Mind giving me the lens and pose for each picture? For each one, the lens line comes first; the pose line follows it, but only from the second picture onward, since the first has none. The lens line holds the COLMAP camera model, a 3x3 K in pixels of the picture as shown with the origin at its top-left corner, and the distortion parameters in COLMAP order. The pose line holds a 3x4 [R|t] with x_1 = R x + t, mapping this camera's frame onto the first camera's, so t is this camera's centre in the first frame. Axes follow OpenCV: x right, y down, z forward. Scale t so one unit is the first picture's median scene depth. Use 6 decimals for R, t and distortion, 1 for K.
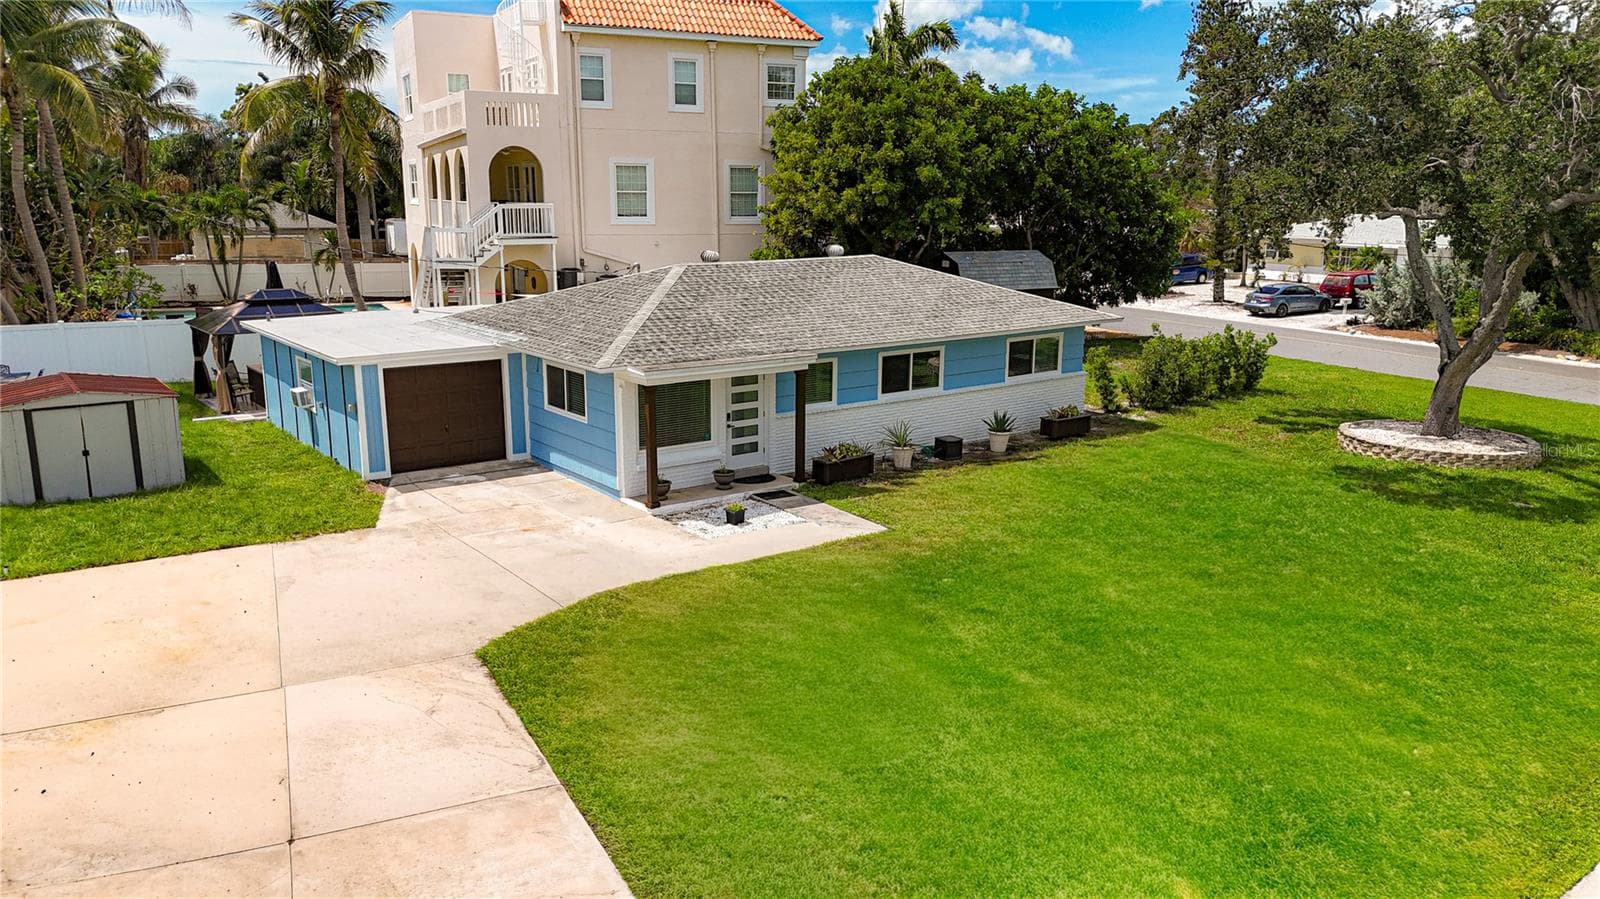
lens RADIAL K [[1219.6, 0, 794.5], [0, 1219.6, 456.5], [0, 0, 1]] dist [0.052674, -0.001058]
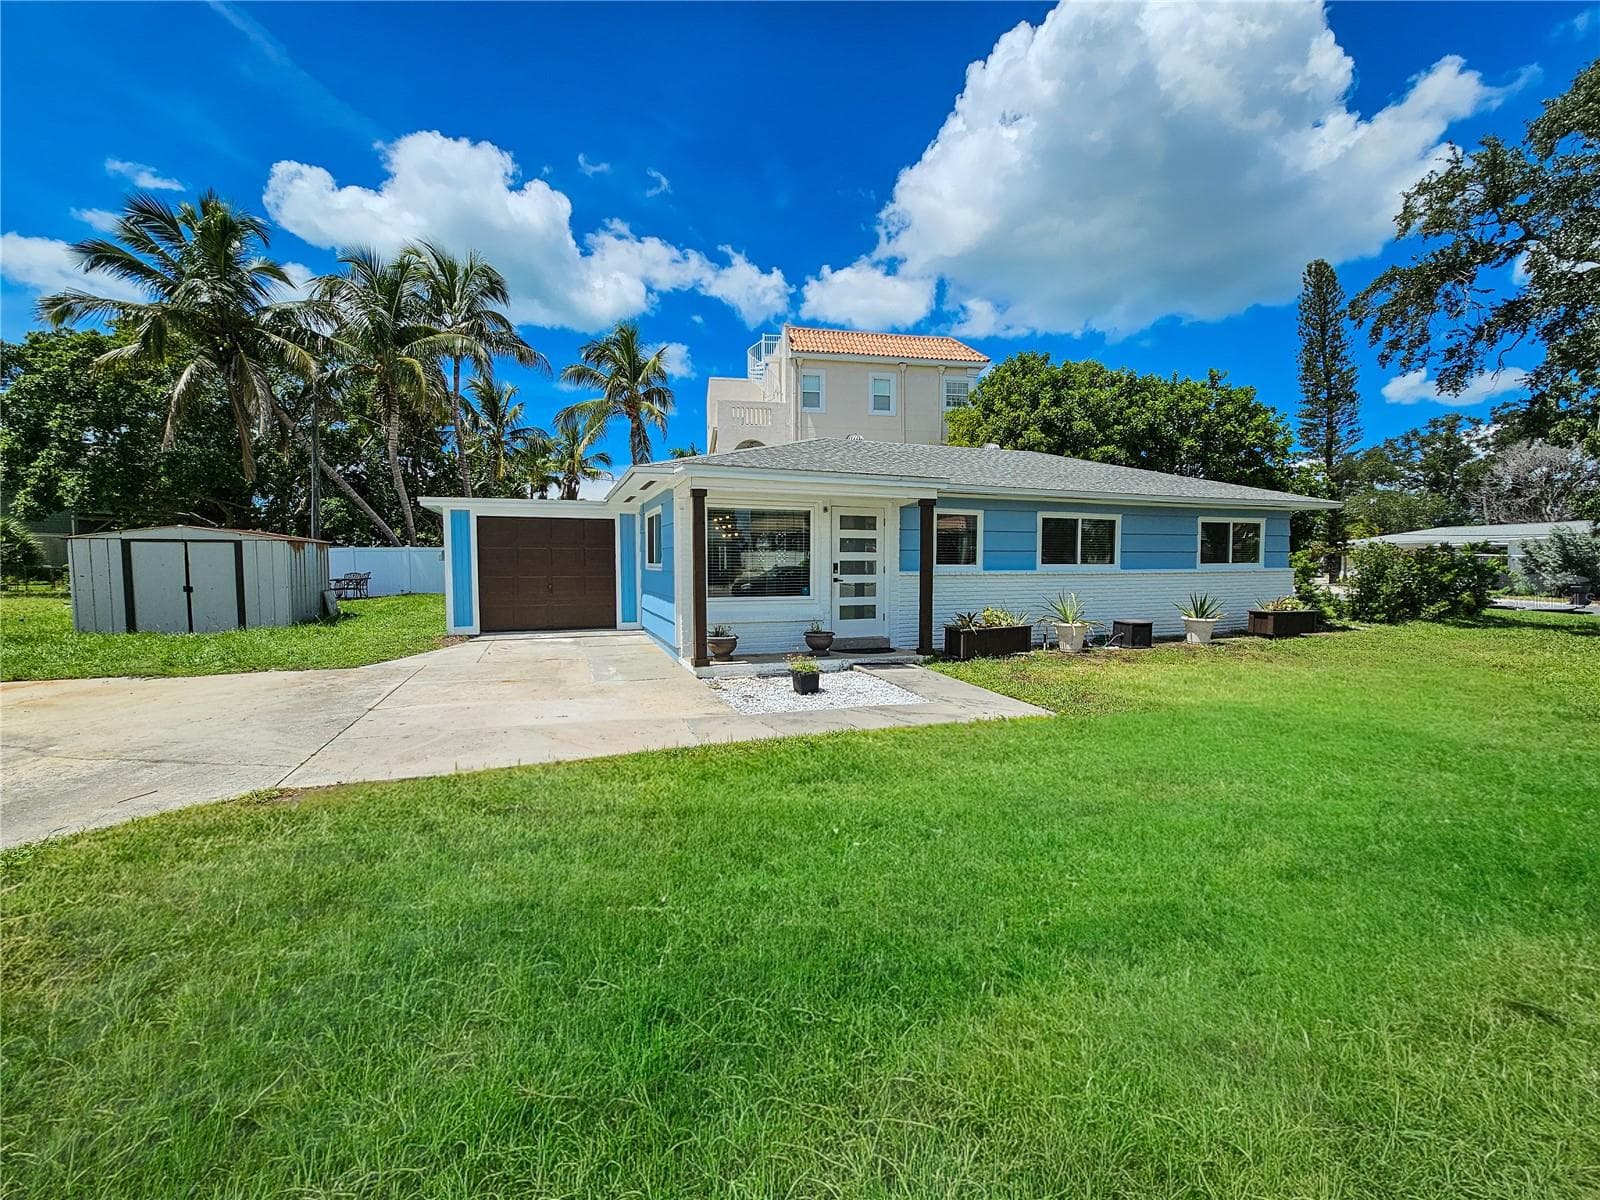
lens RADIAL K [[656.1, 0, 793.9], [0, 656.1, 591.6], [0, 0, 1]] dist [0.001913, -0.000120]
pose [[0.958892, 0.007540, -0.283671, 0.037410], [-0.057302, 0.984199, -0.167539, 0.050409], [0.277925, 0.176907, 0.944172, 0.538292]]
